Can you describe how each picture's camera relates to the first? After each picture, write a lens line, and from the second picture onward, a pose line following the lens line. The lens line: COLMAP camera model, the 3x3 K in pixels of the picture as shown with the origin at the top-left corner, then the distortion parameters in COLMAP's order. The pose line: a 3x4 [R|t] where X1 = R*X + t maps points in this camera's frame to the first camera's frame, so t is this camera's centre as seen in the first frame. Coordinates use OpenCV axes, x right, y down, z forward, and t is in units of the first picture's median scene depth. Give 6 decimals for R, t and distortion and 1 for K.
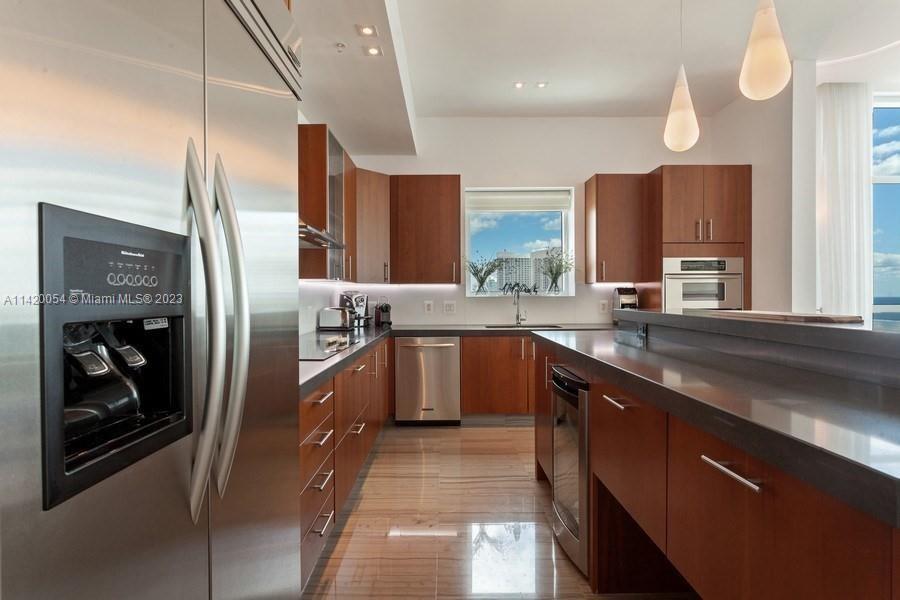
lens RADIAL K [[442.9, 0, 449.8], [0, 442.9, 295.7], [0, 0, 1]] dist [0.002000, 0.000667]
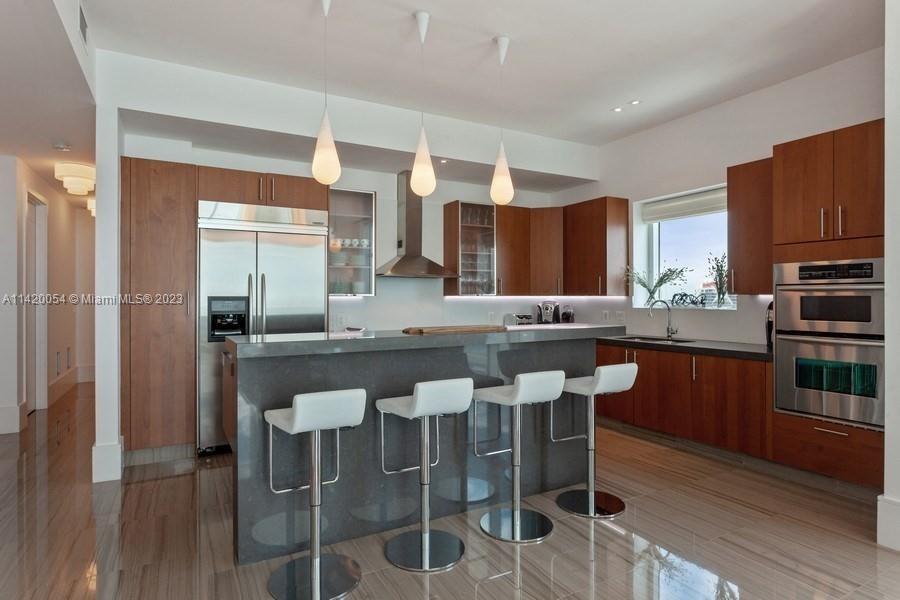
lens RADIAL K [[500.0, 0, 448.0], [0, 500.0, 296.5], [0, 0, 1]] dist [-0.001734, 0.000435]
pose [[0.475468, 0.002799, -0.879728, 0.931293], [-0.000942, 0.999996, 0.002672, -0.028780], [0.879732, -0.000441, 0.475469, 0.072258]]
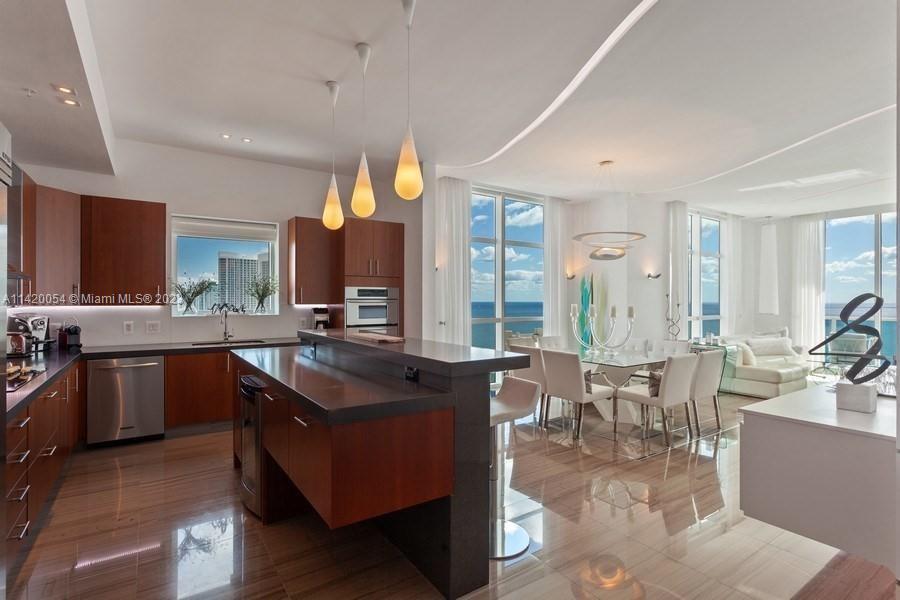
lens RADIAL K [[438.5, 0, 446.1], [0, 438.5, 299.4], [0, 0, 1]] dist [-0.006549, 0.000034]
pose [[0.833077, 0.006559, 0.553117, 0.005345], [-0.006113, 0.999978, -0.002651, -0.043811], [-0.553123, -0.001172, 0.833099, -0.251425]]
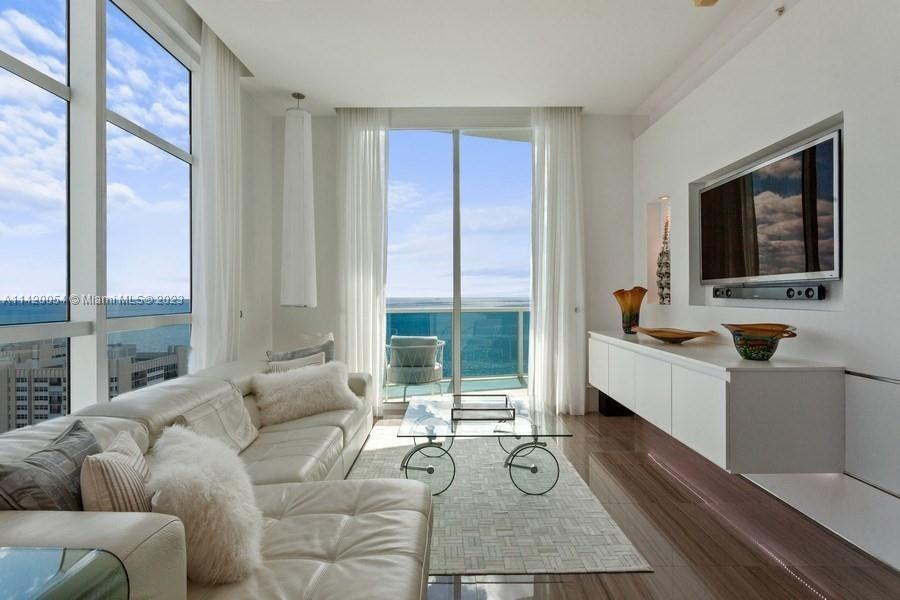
lens RADIAL K [[442.9, 0, 449.8], [0, 442.9, 295.7], [0, 0, 1]] dist [0.002000, 0.000667]
pose [[0.008328, 0.004150, 0.999957, 1.477301], [0.004139, 0.999983, -0.004185, -0.007725], [-0.999957, 0.004173, 0.008311, 0.296872]]
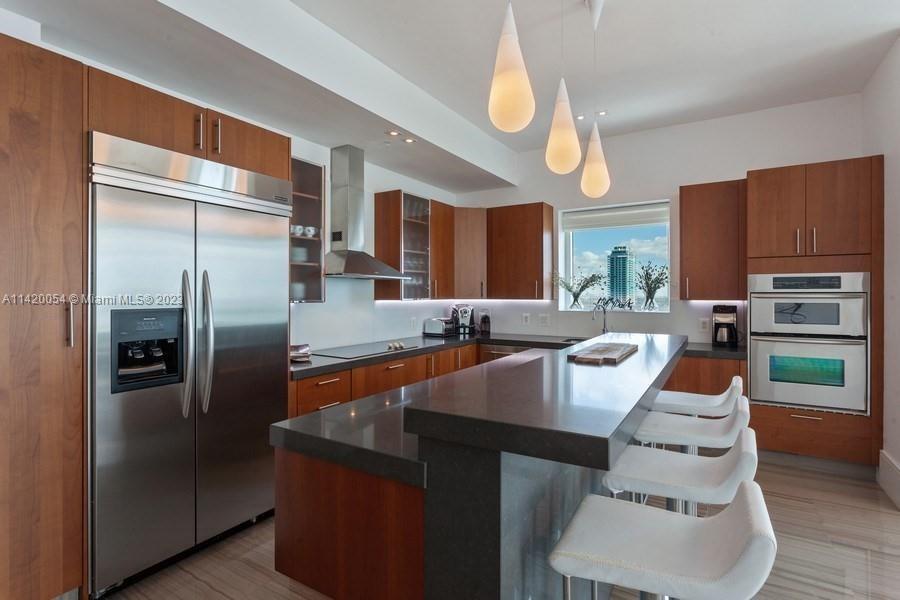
lens RADIAL K [[450.0, 0, 447.1], [0, 450.0, 293.0], [0, 0, 1]] dist [0.000155, 0.000205]
pose [[0.846897, 0.003171, -0.531748, 0.426269], [-0.002979, 0.999995, 0.001219, -0.045031], [0.531749, 0.000552, 0.846902, -0.087152]]
